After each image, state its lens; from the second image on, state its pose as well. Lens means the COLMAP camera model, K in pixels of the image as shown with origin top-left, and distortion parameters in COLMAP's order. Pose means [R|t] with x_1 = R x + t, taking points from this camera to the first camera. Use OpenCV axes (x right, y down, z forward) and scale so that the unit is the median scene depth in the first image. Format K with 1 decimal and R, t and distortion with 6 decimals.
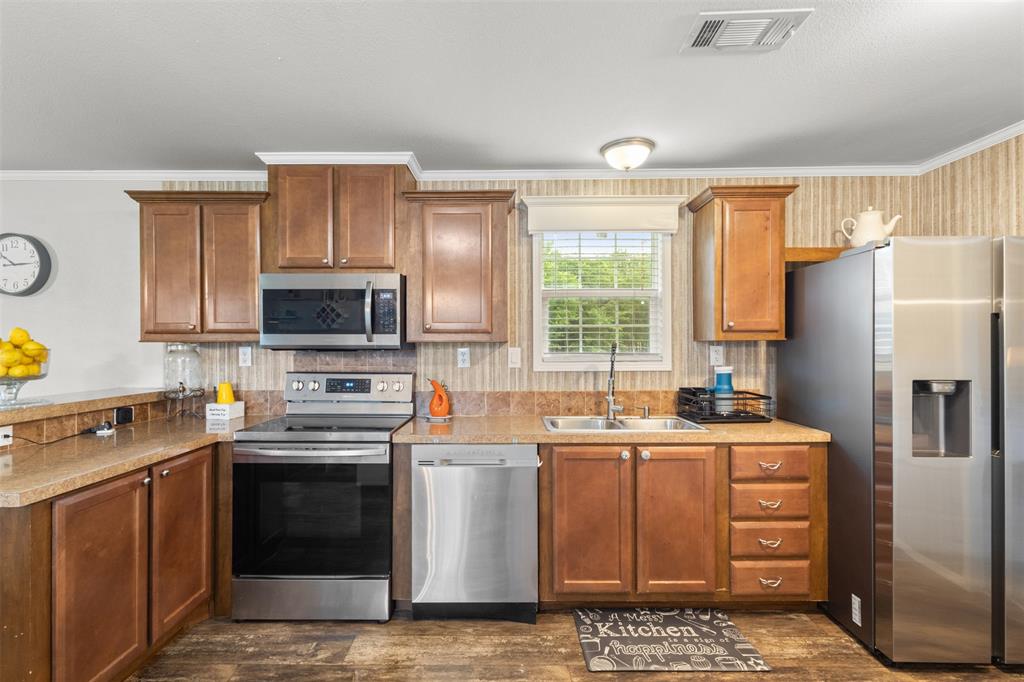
lens RADIAL K [[474.3, 0, 513.5], [0, 474.3, 346.1], [0, 0, 1]] dist [0.005302, 0.000649]
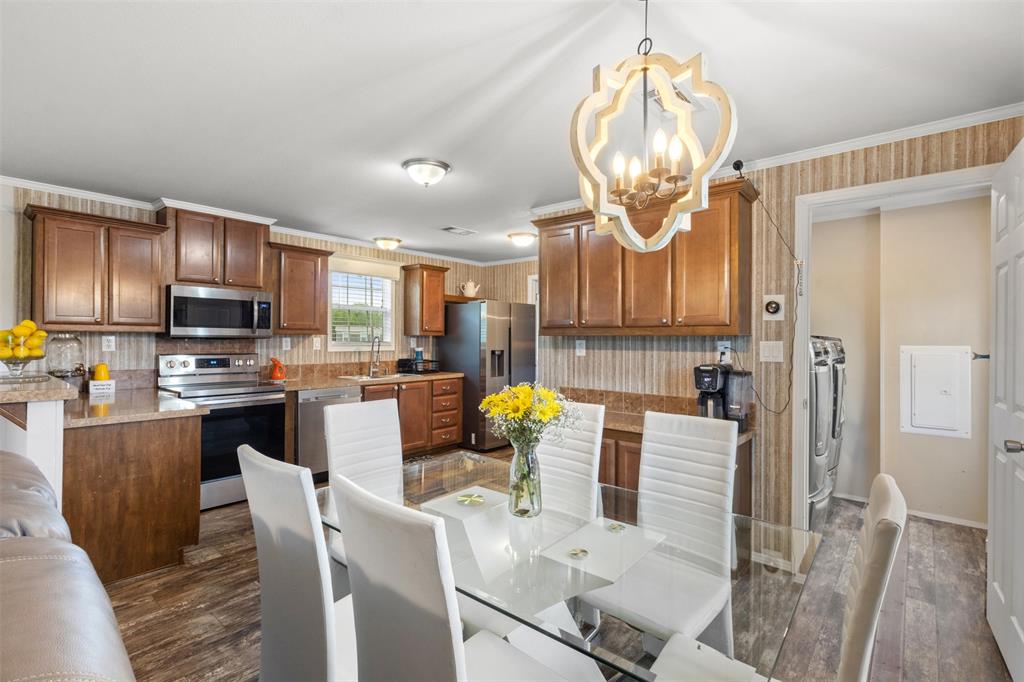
lens RADIAL K [[474.3, 0, 514.9], [0, 474.3, 336.3], [0, 0, 1]] dist [0.005302, 0.000649]
pose [[0.644439, 0.010136, 0.764589, -0.883988], [-0.006994, 0.999948, -0.007361, 0.004823], [-0.764624, -0.000604, 0.644476, -0.668531]]
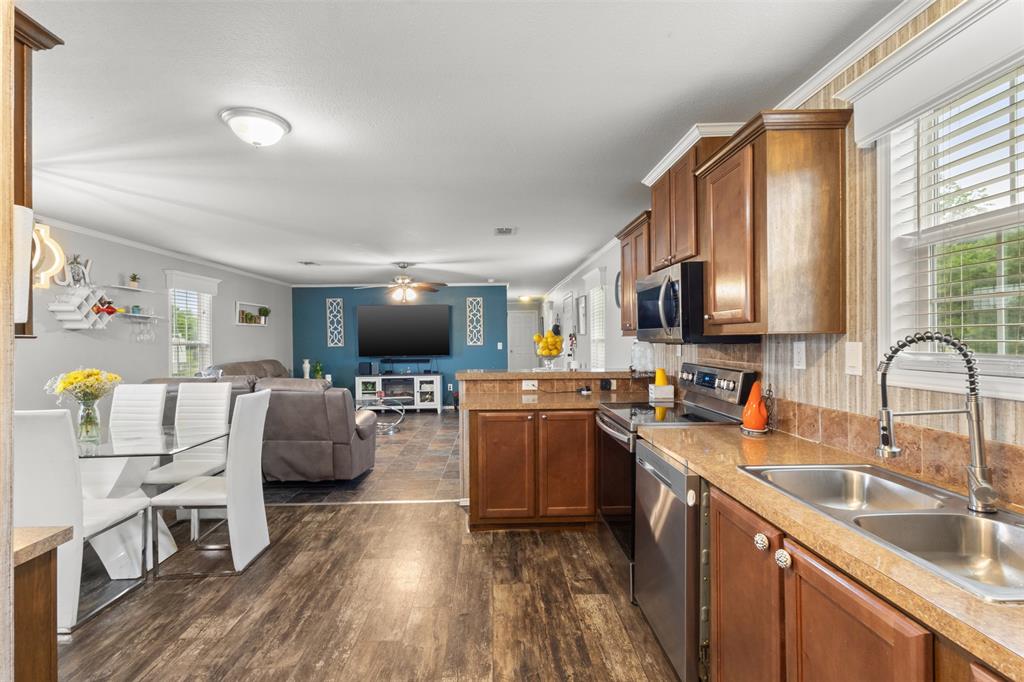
lens RADIAL K [[474.3, 0, 506.7], [0, 474.3, 343.1], [0, 0, 1]] dist [0.005302, 0.000649]
pose [[0.037183, 0.008776, -0.999270, 0.624191], [0.003943, 0.999952, 0.008929, -0.002803], [0.999301, -0.004272, 0.037146, 0.561419]]
